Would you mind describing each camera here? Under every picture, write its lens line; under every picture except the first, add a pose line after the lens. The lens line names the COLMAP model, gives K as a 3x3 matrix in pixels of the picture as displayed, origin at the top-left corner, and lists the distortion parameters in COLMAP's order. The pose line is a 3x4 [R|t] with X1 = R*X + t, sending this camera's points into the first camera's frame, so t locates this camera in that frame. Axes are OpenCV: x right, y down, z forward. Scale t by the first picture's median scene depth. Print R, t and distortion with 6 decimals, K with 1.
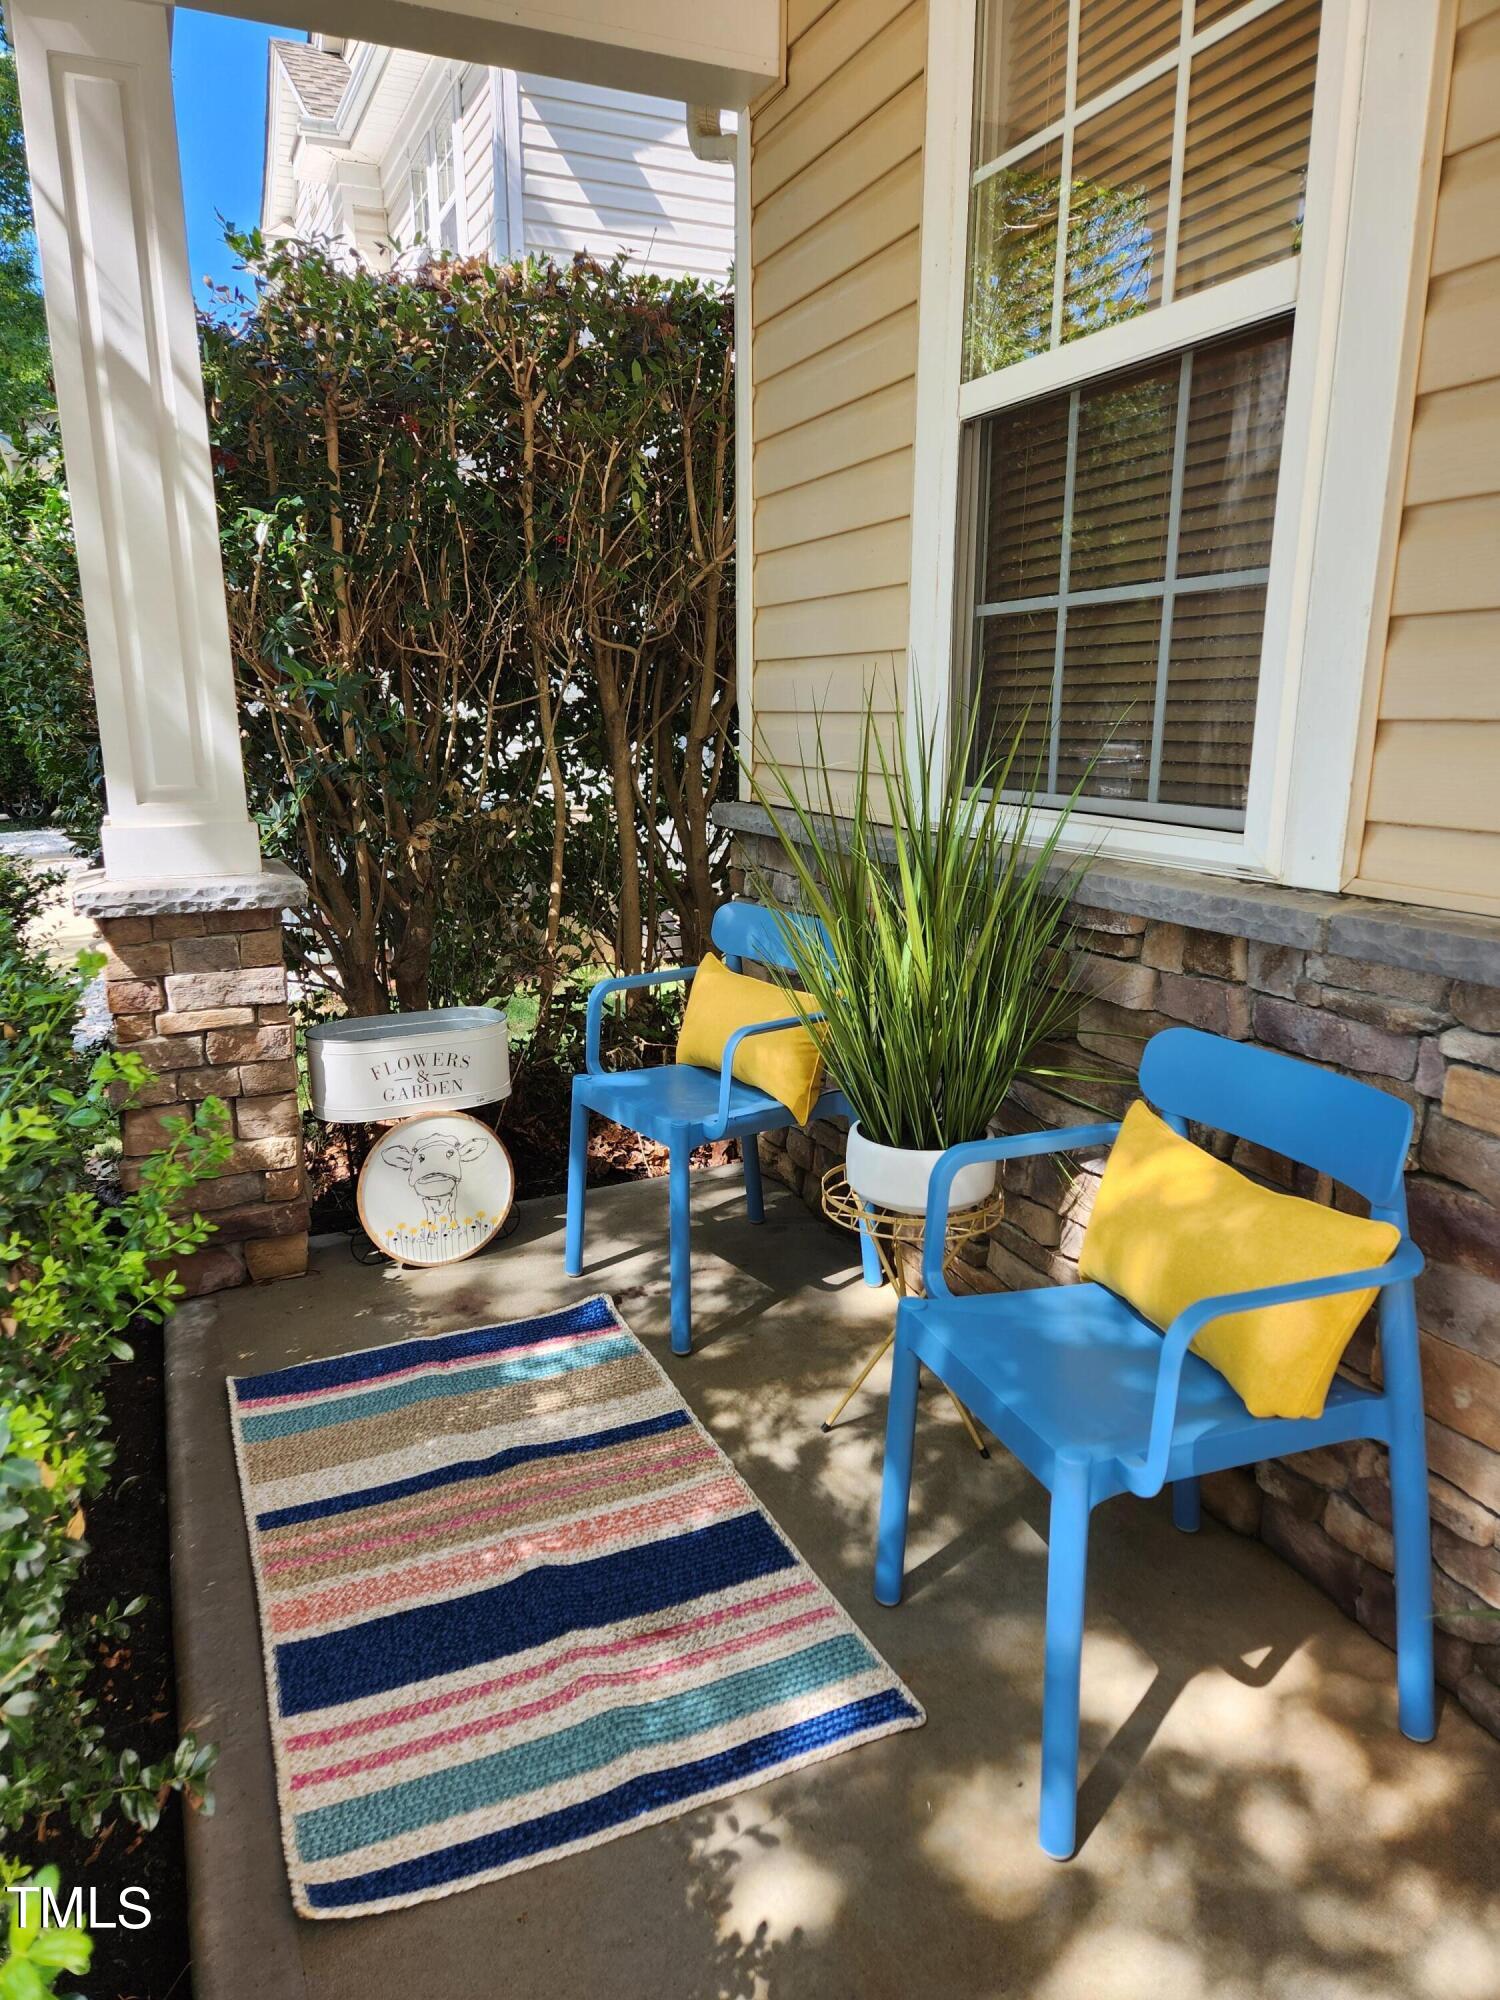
lens RADIAL K [[1333.0, 0, 742.9], [0, 1333.0, 1021.2], [0, 0, 1]] dist [0.076092, -0.056121]
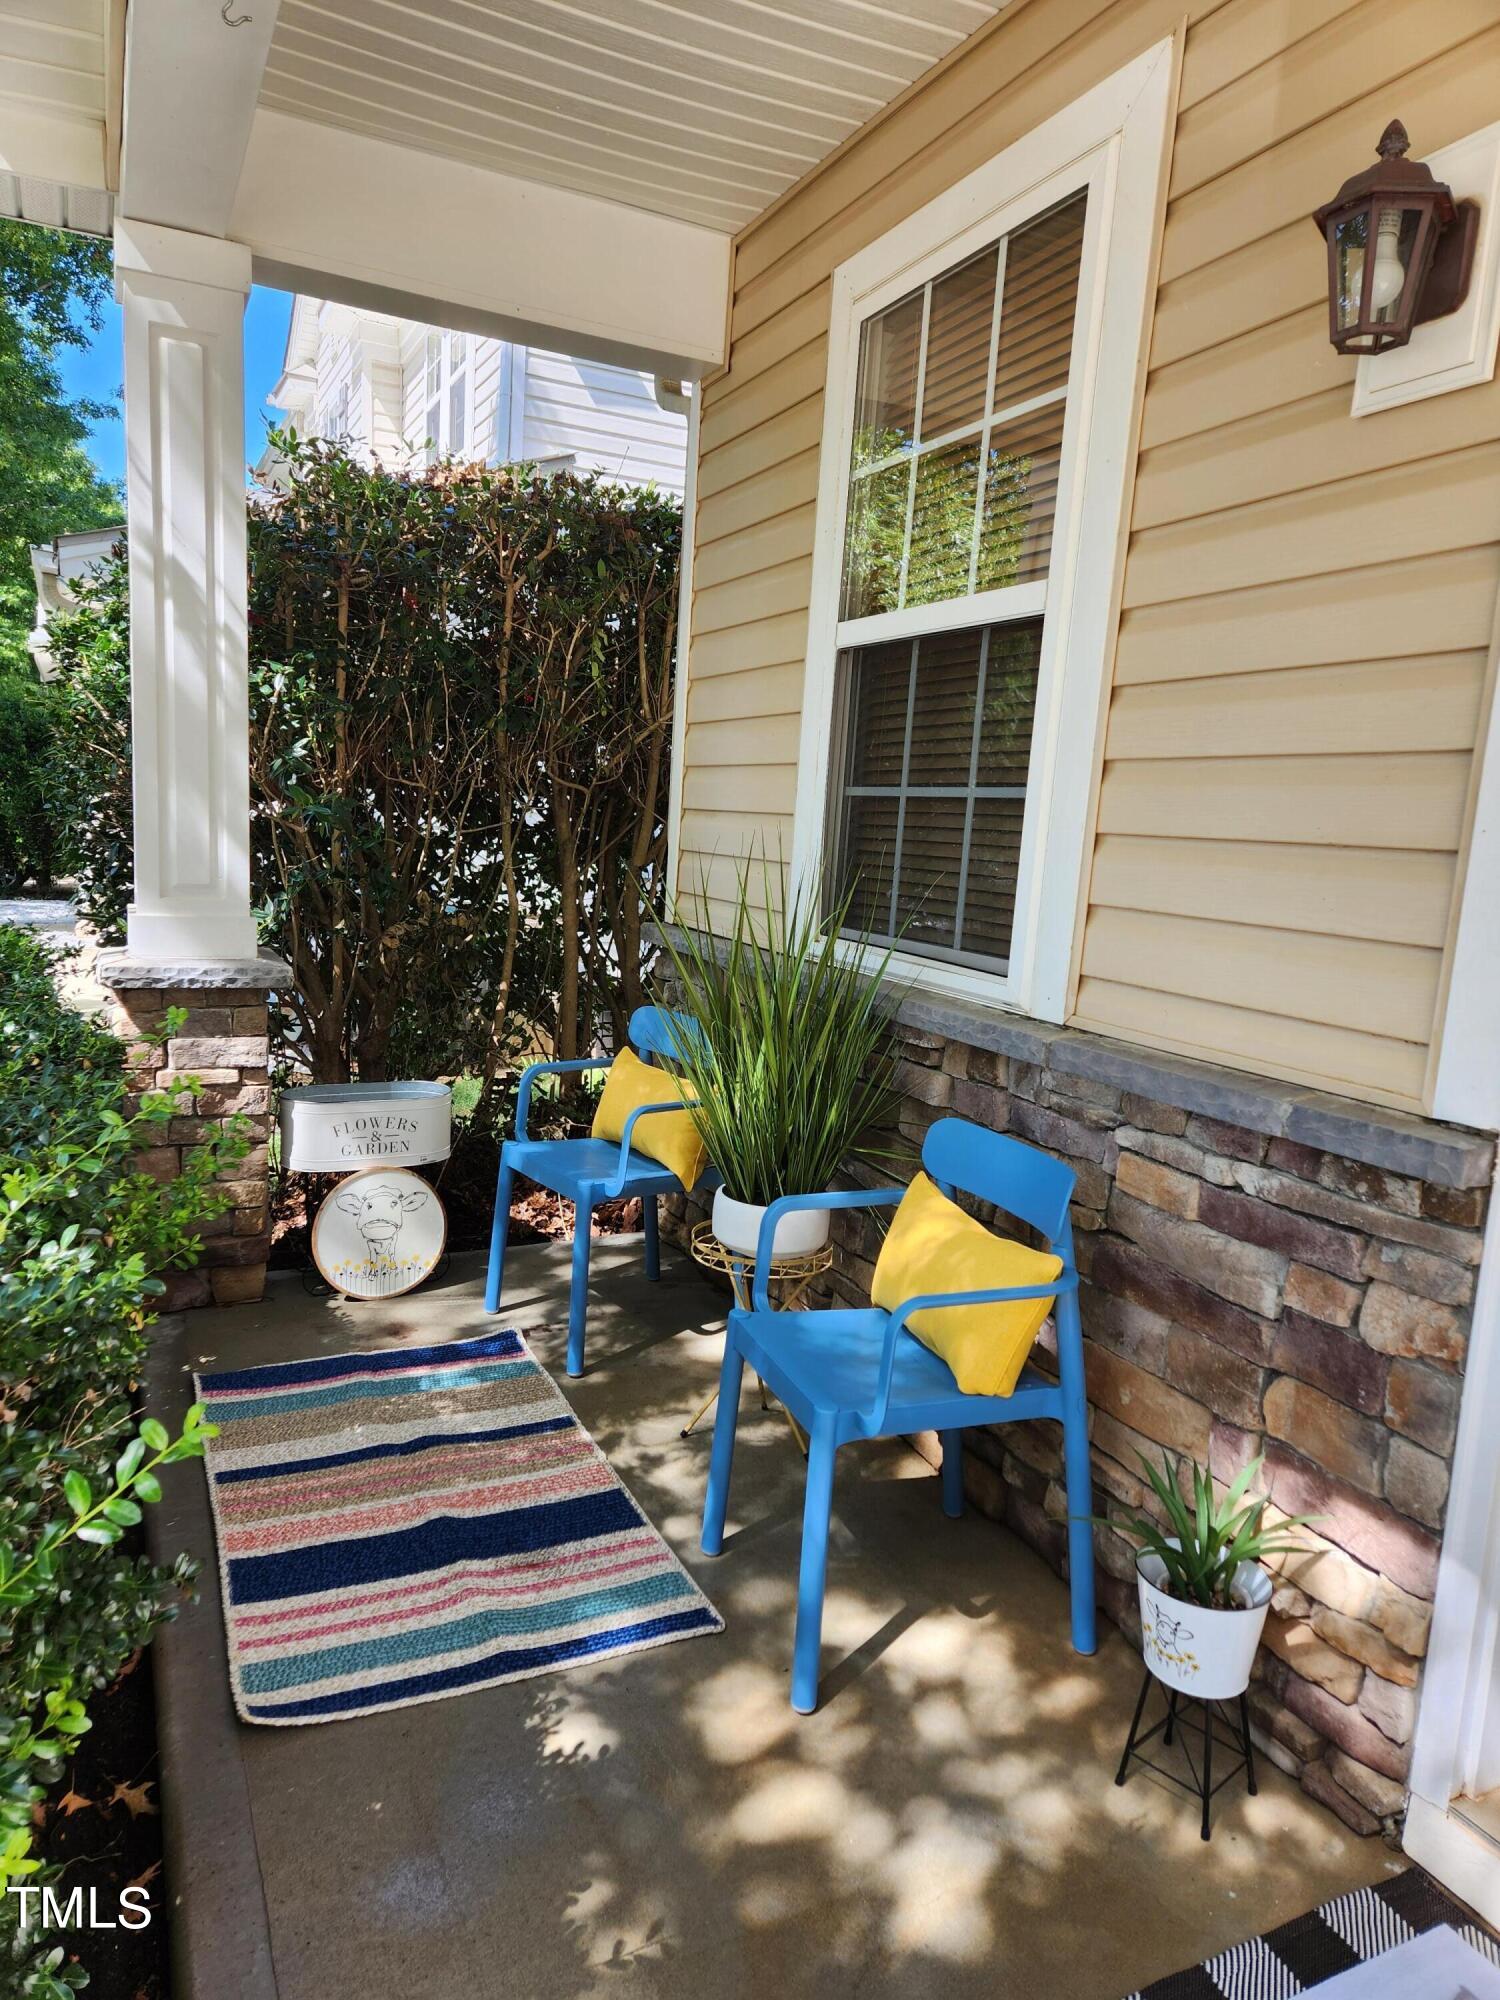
lens RADIAL K [[1333.0, 0, 742.9], [0, 1333.0, 1021.2], [0, 0, 1]] dist [0.076092, -0.056121]
pose [[0.997709, 0.060778, 0.029717, 0.049645], [-0.058137, 0.994866, -0.082840, 0.021913], [-0.034599, 0.080922, 0.996120, -0.231886]]
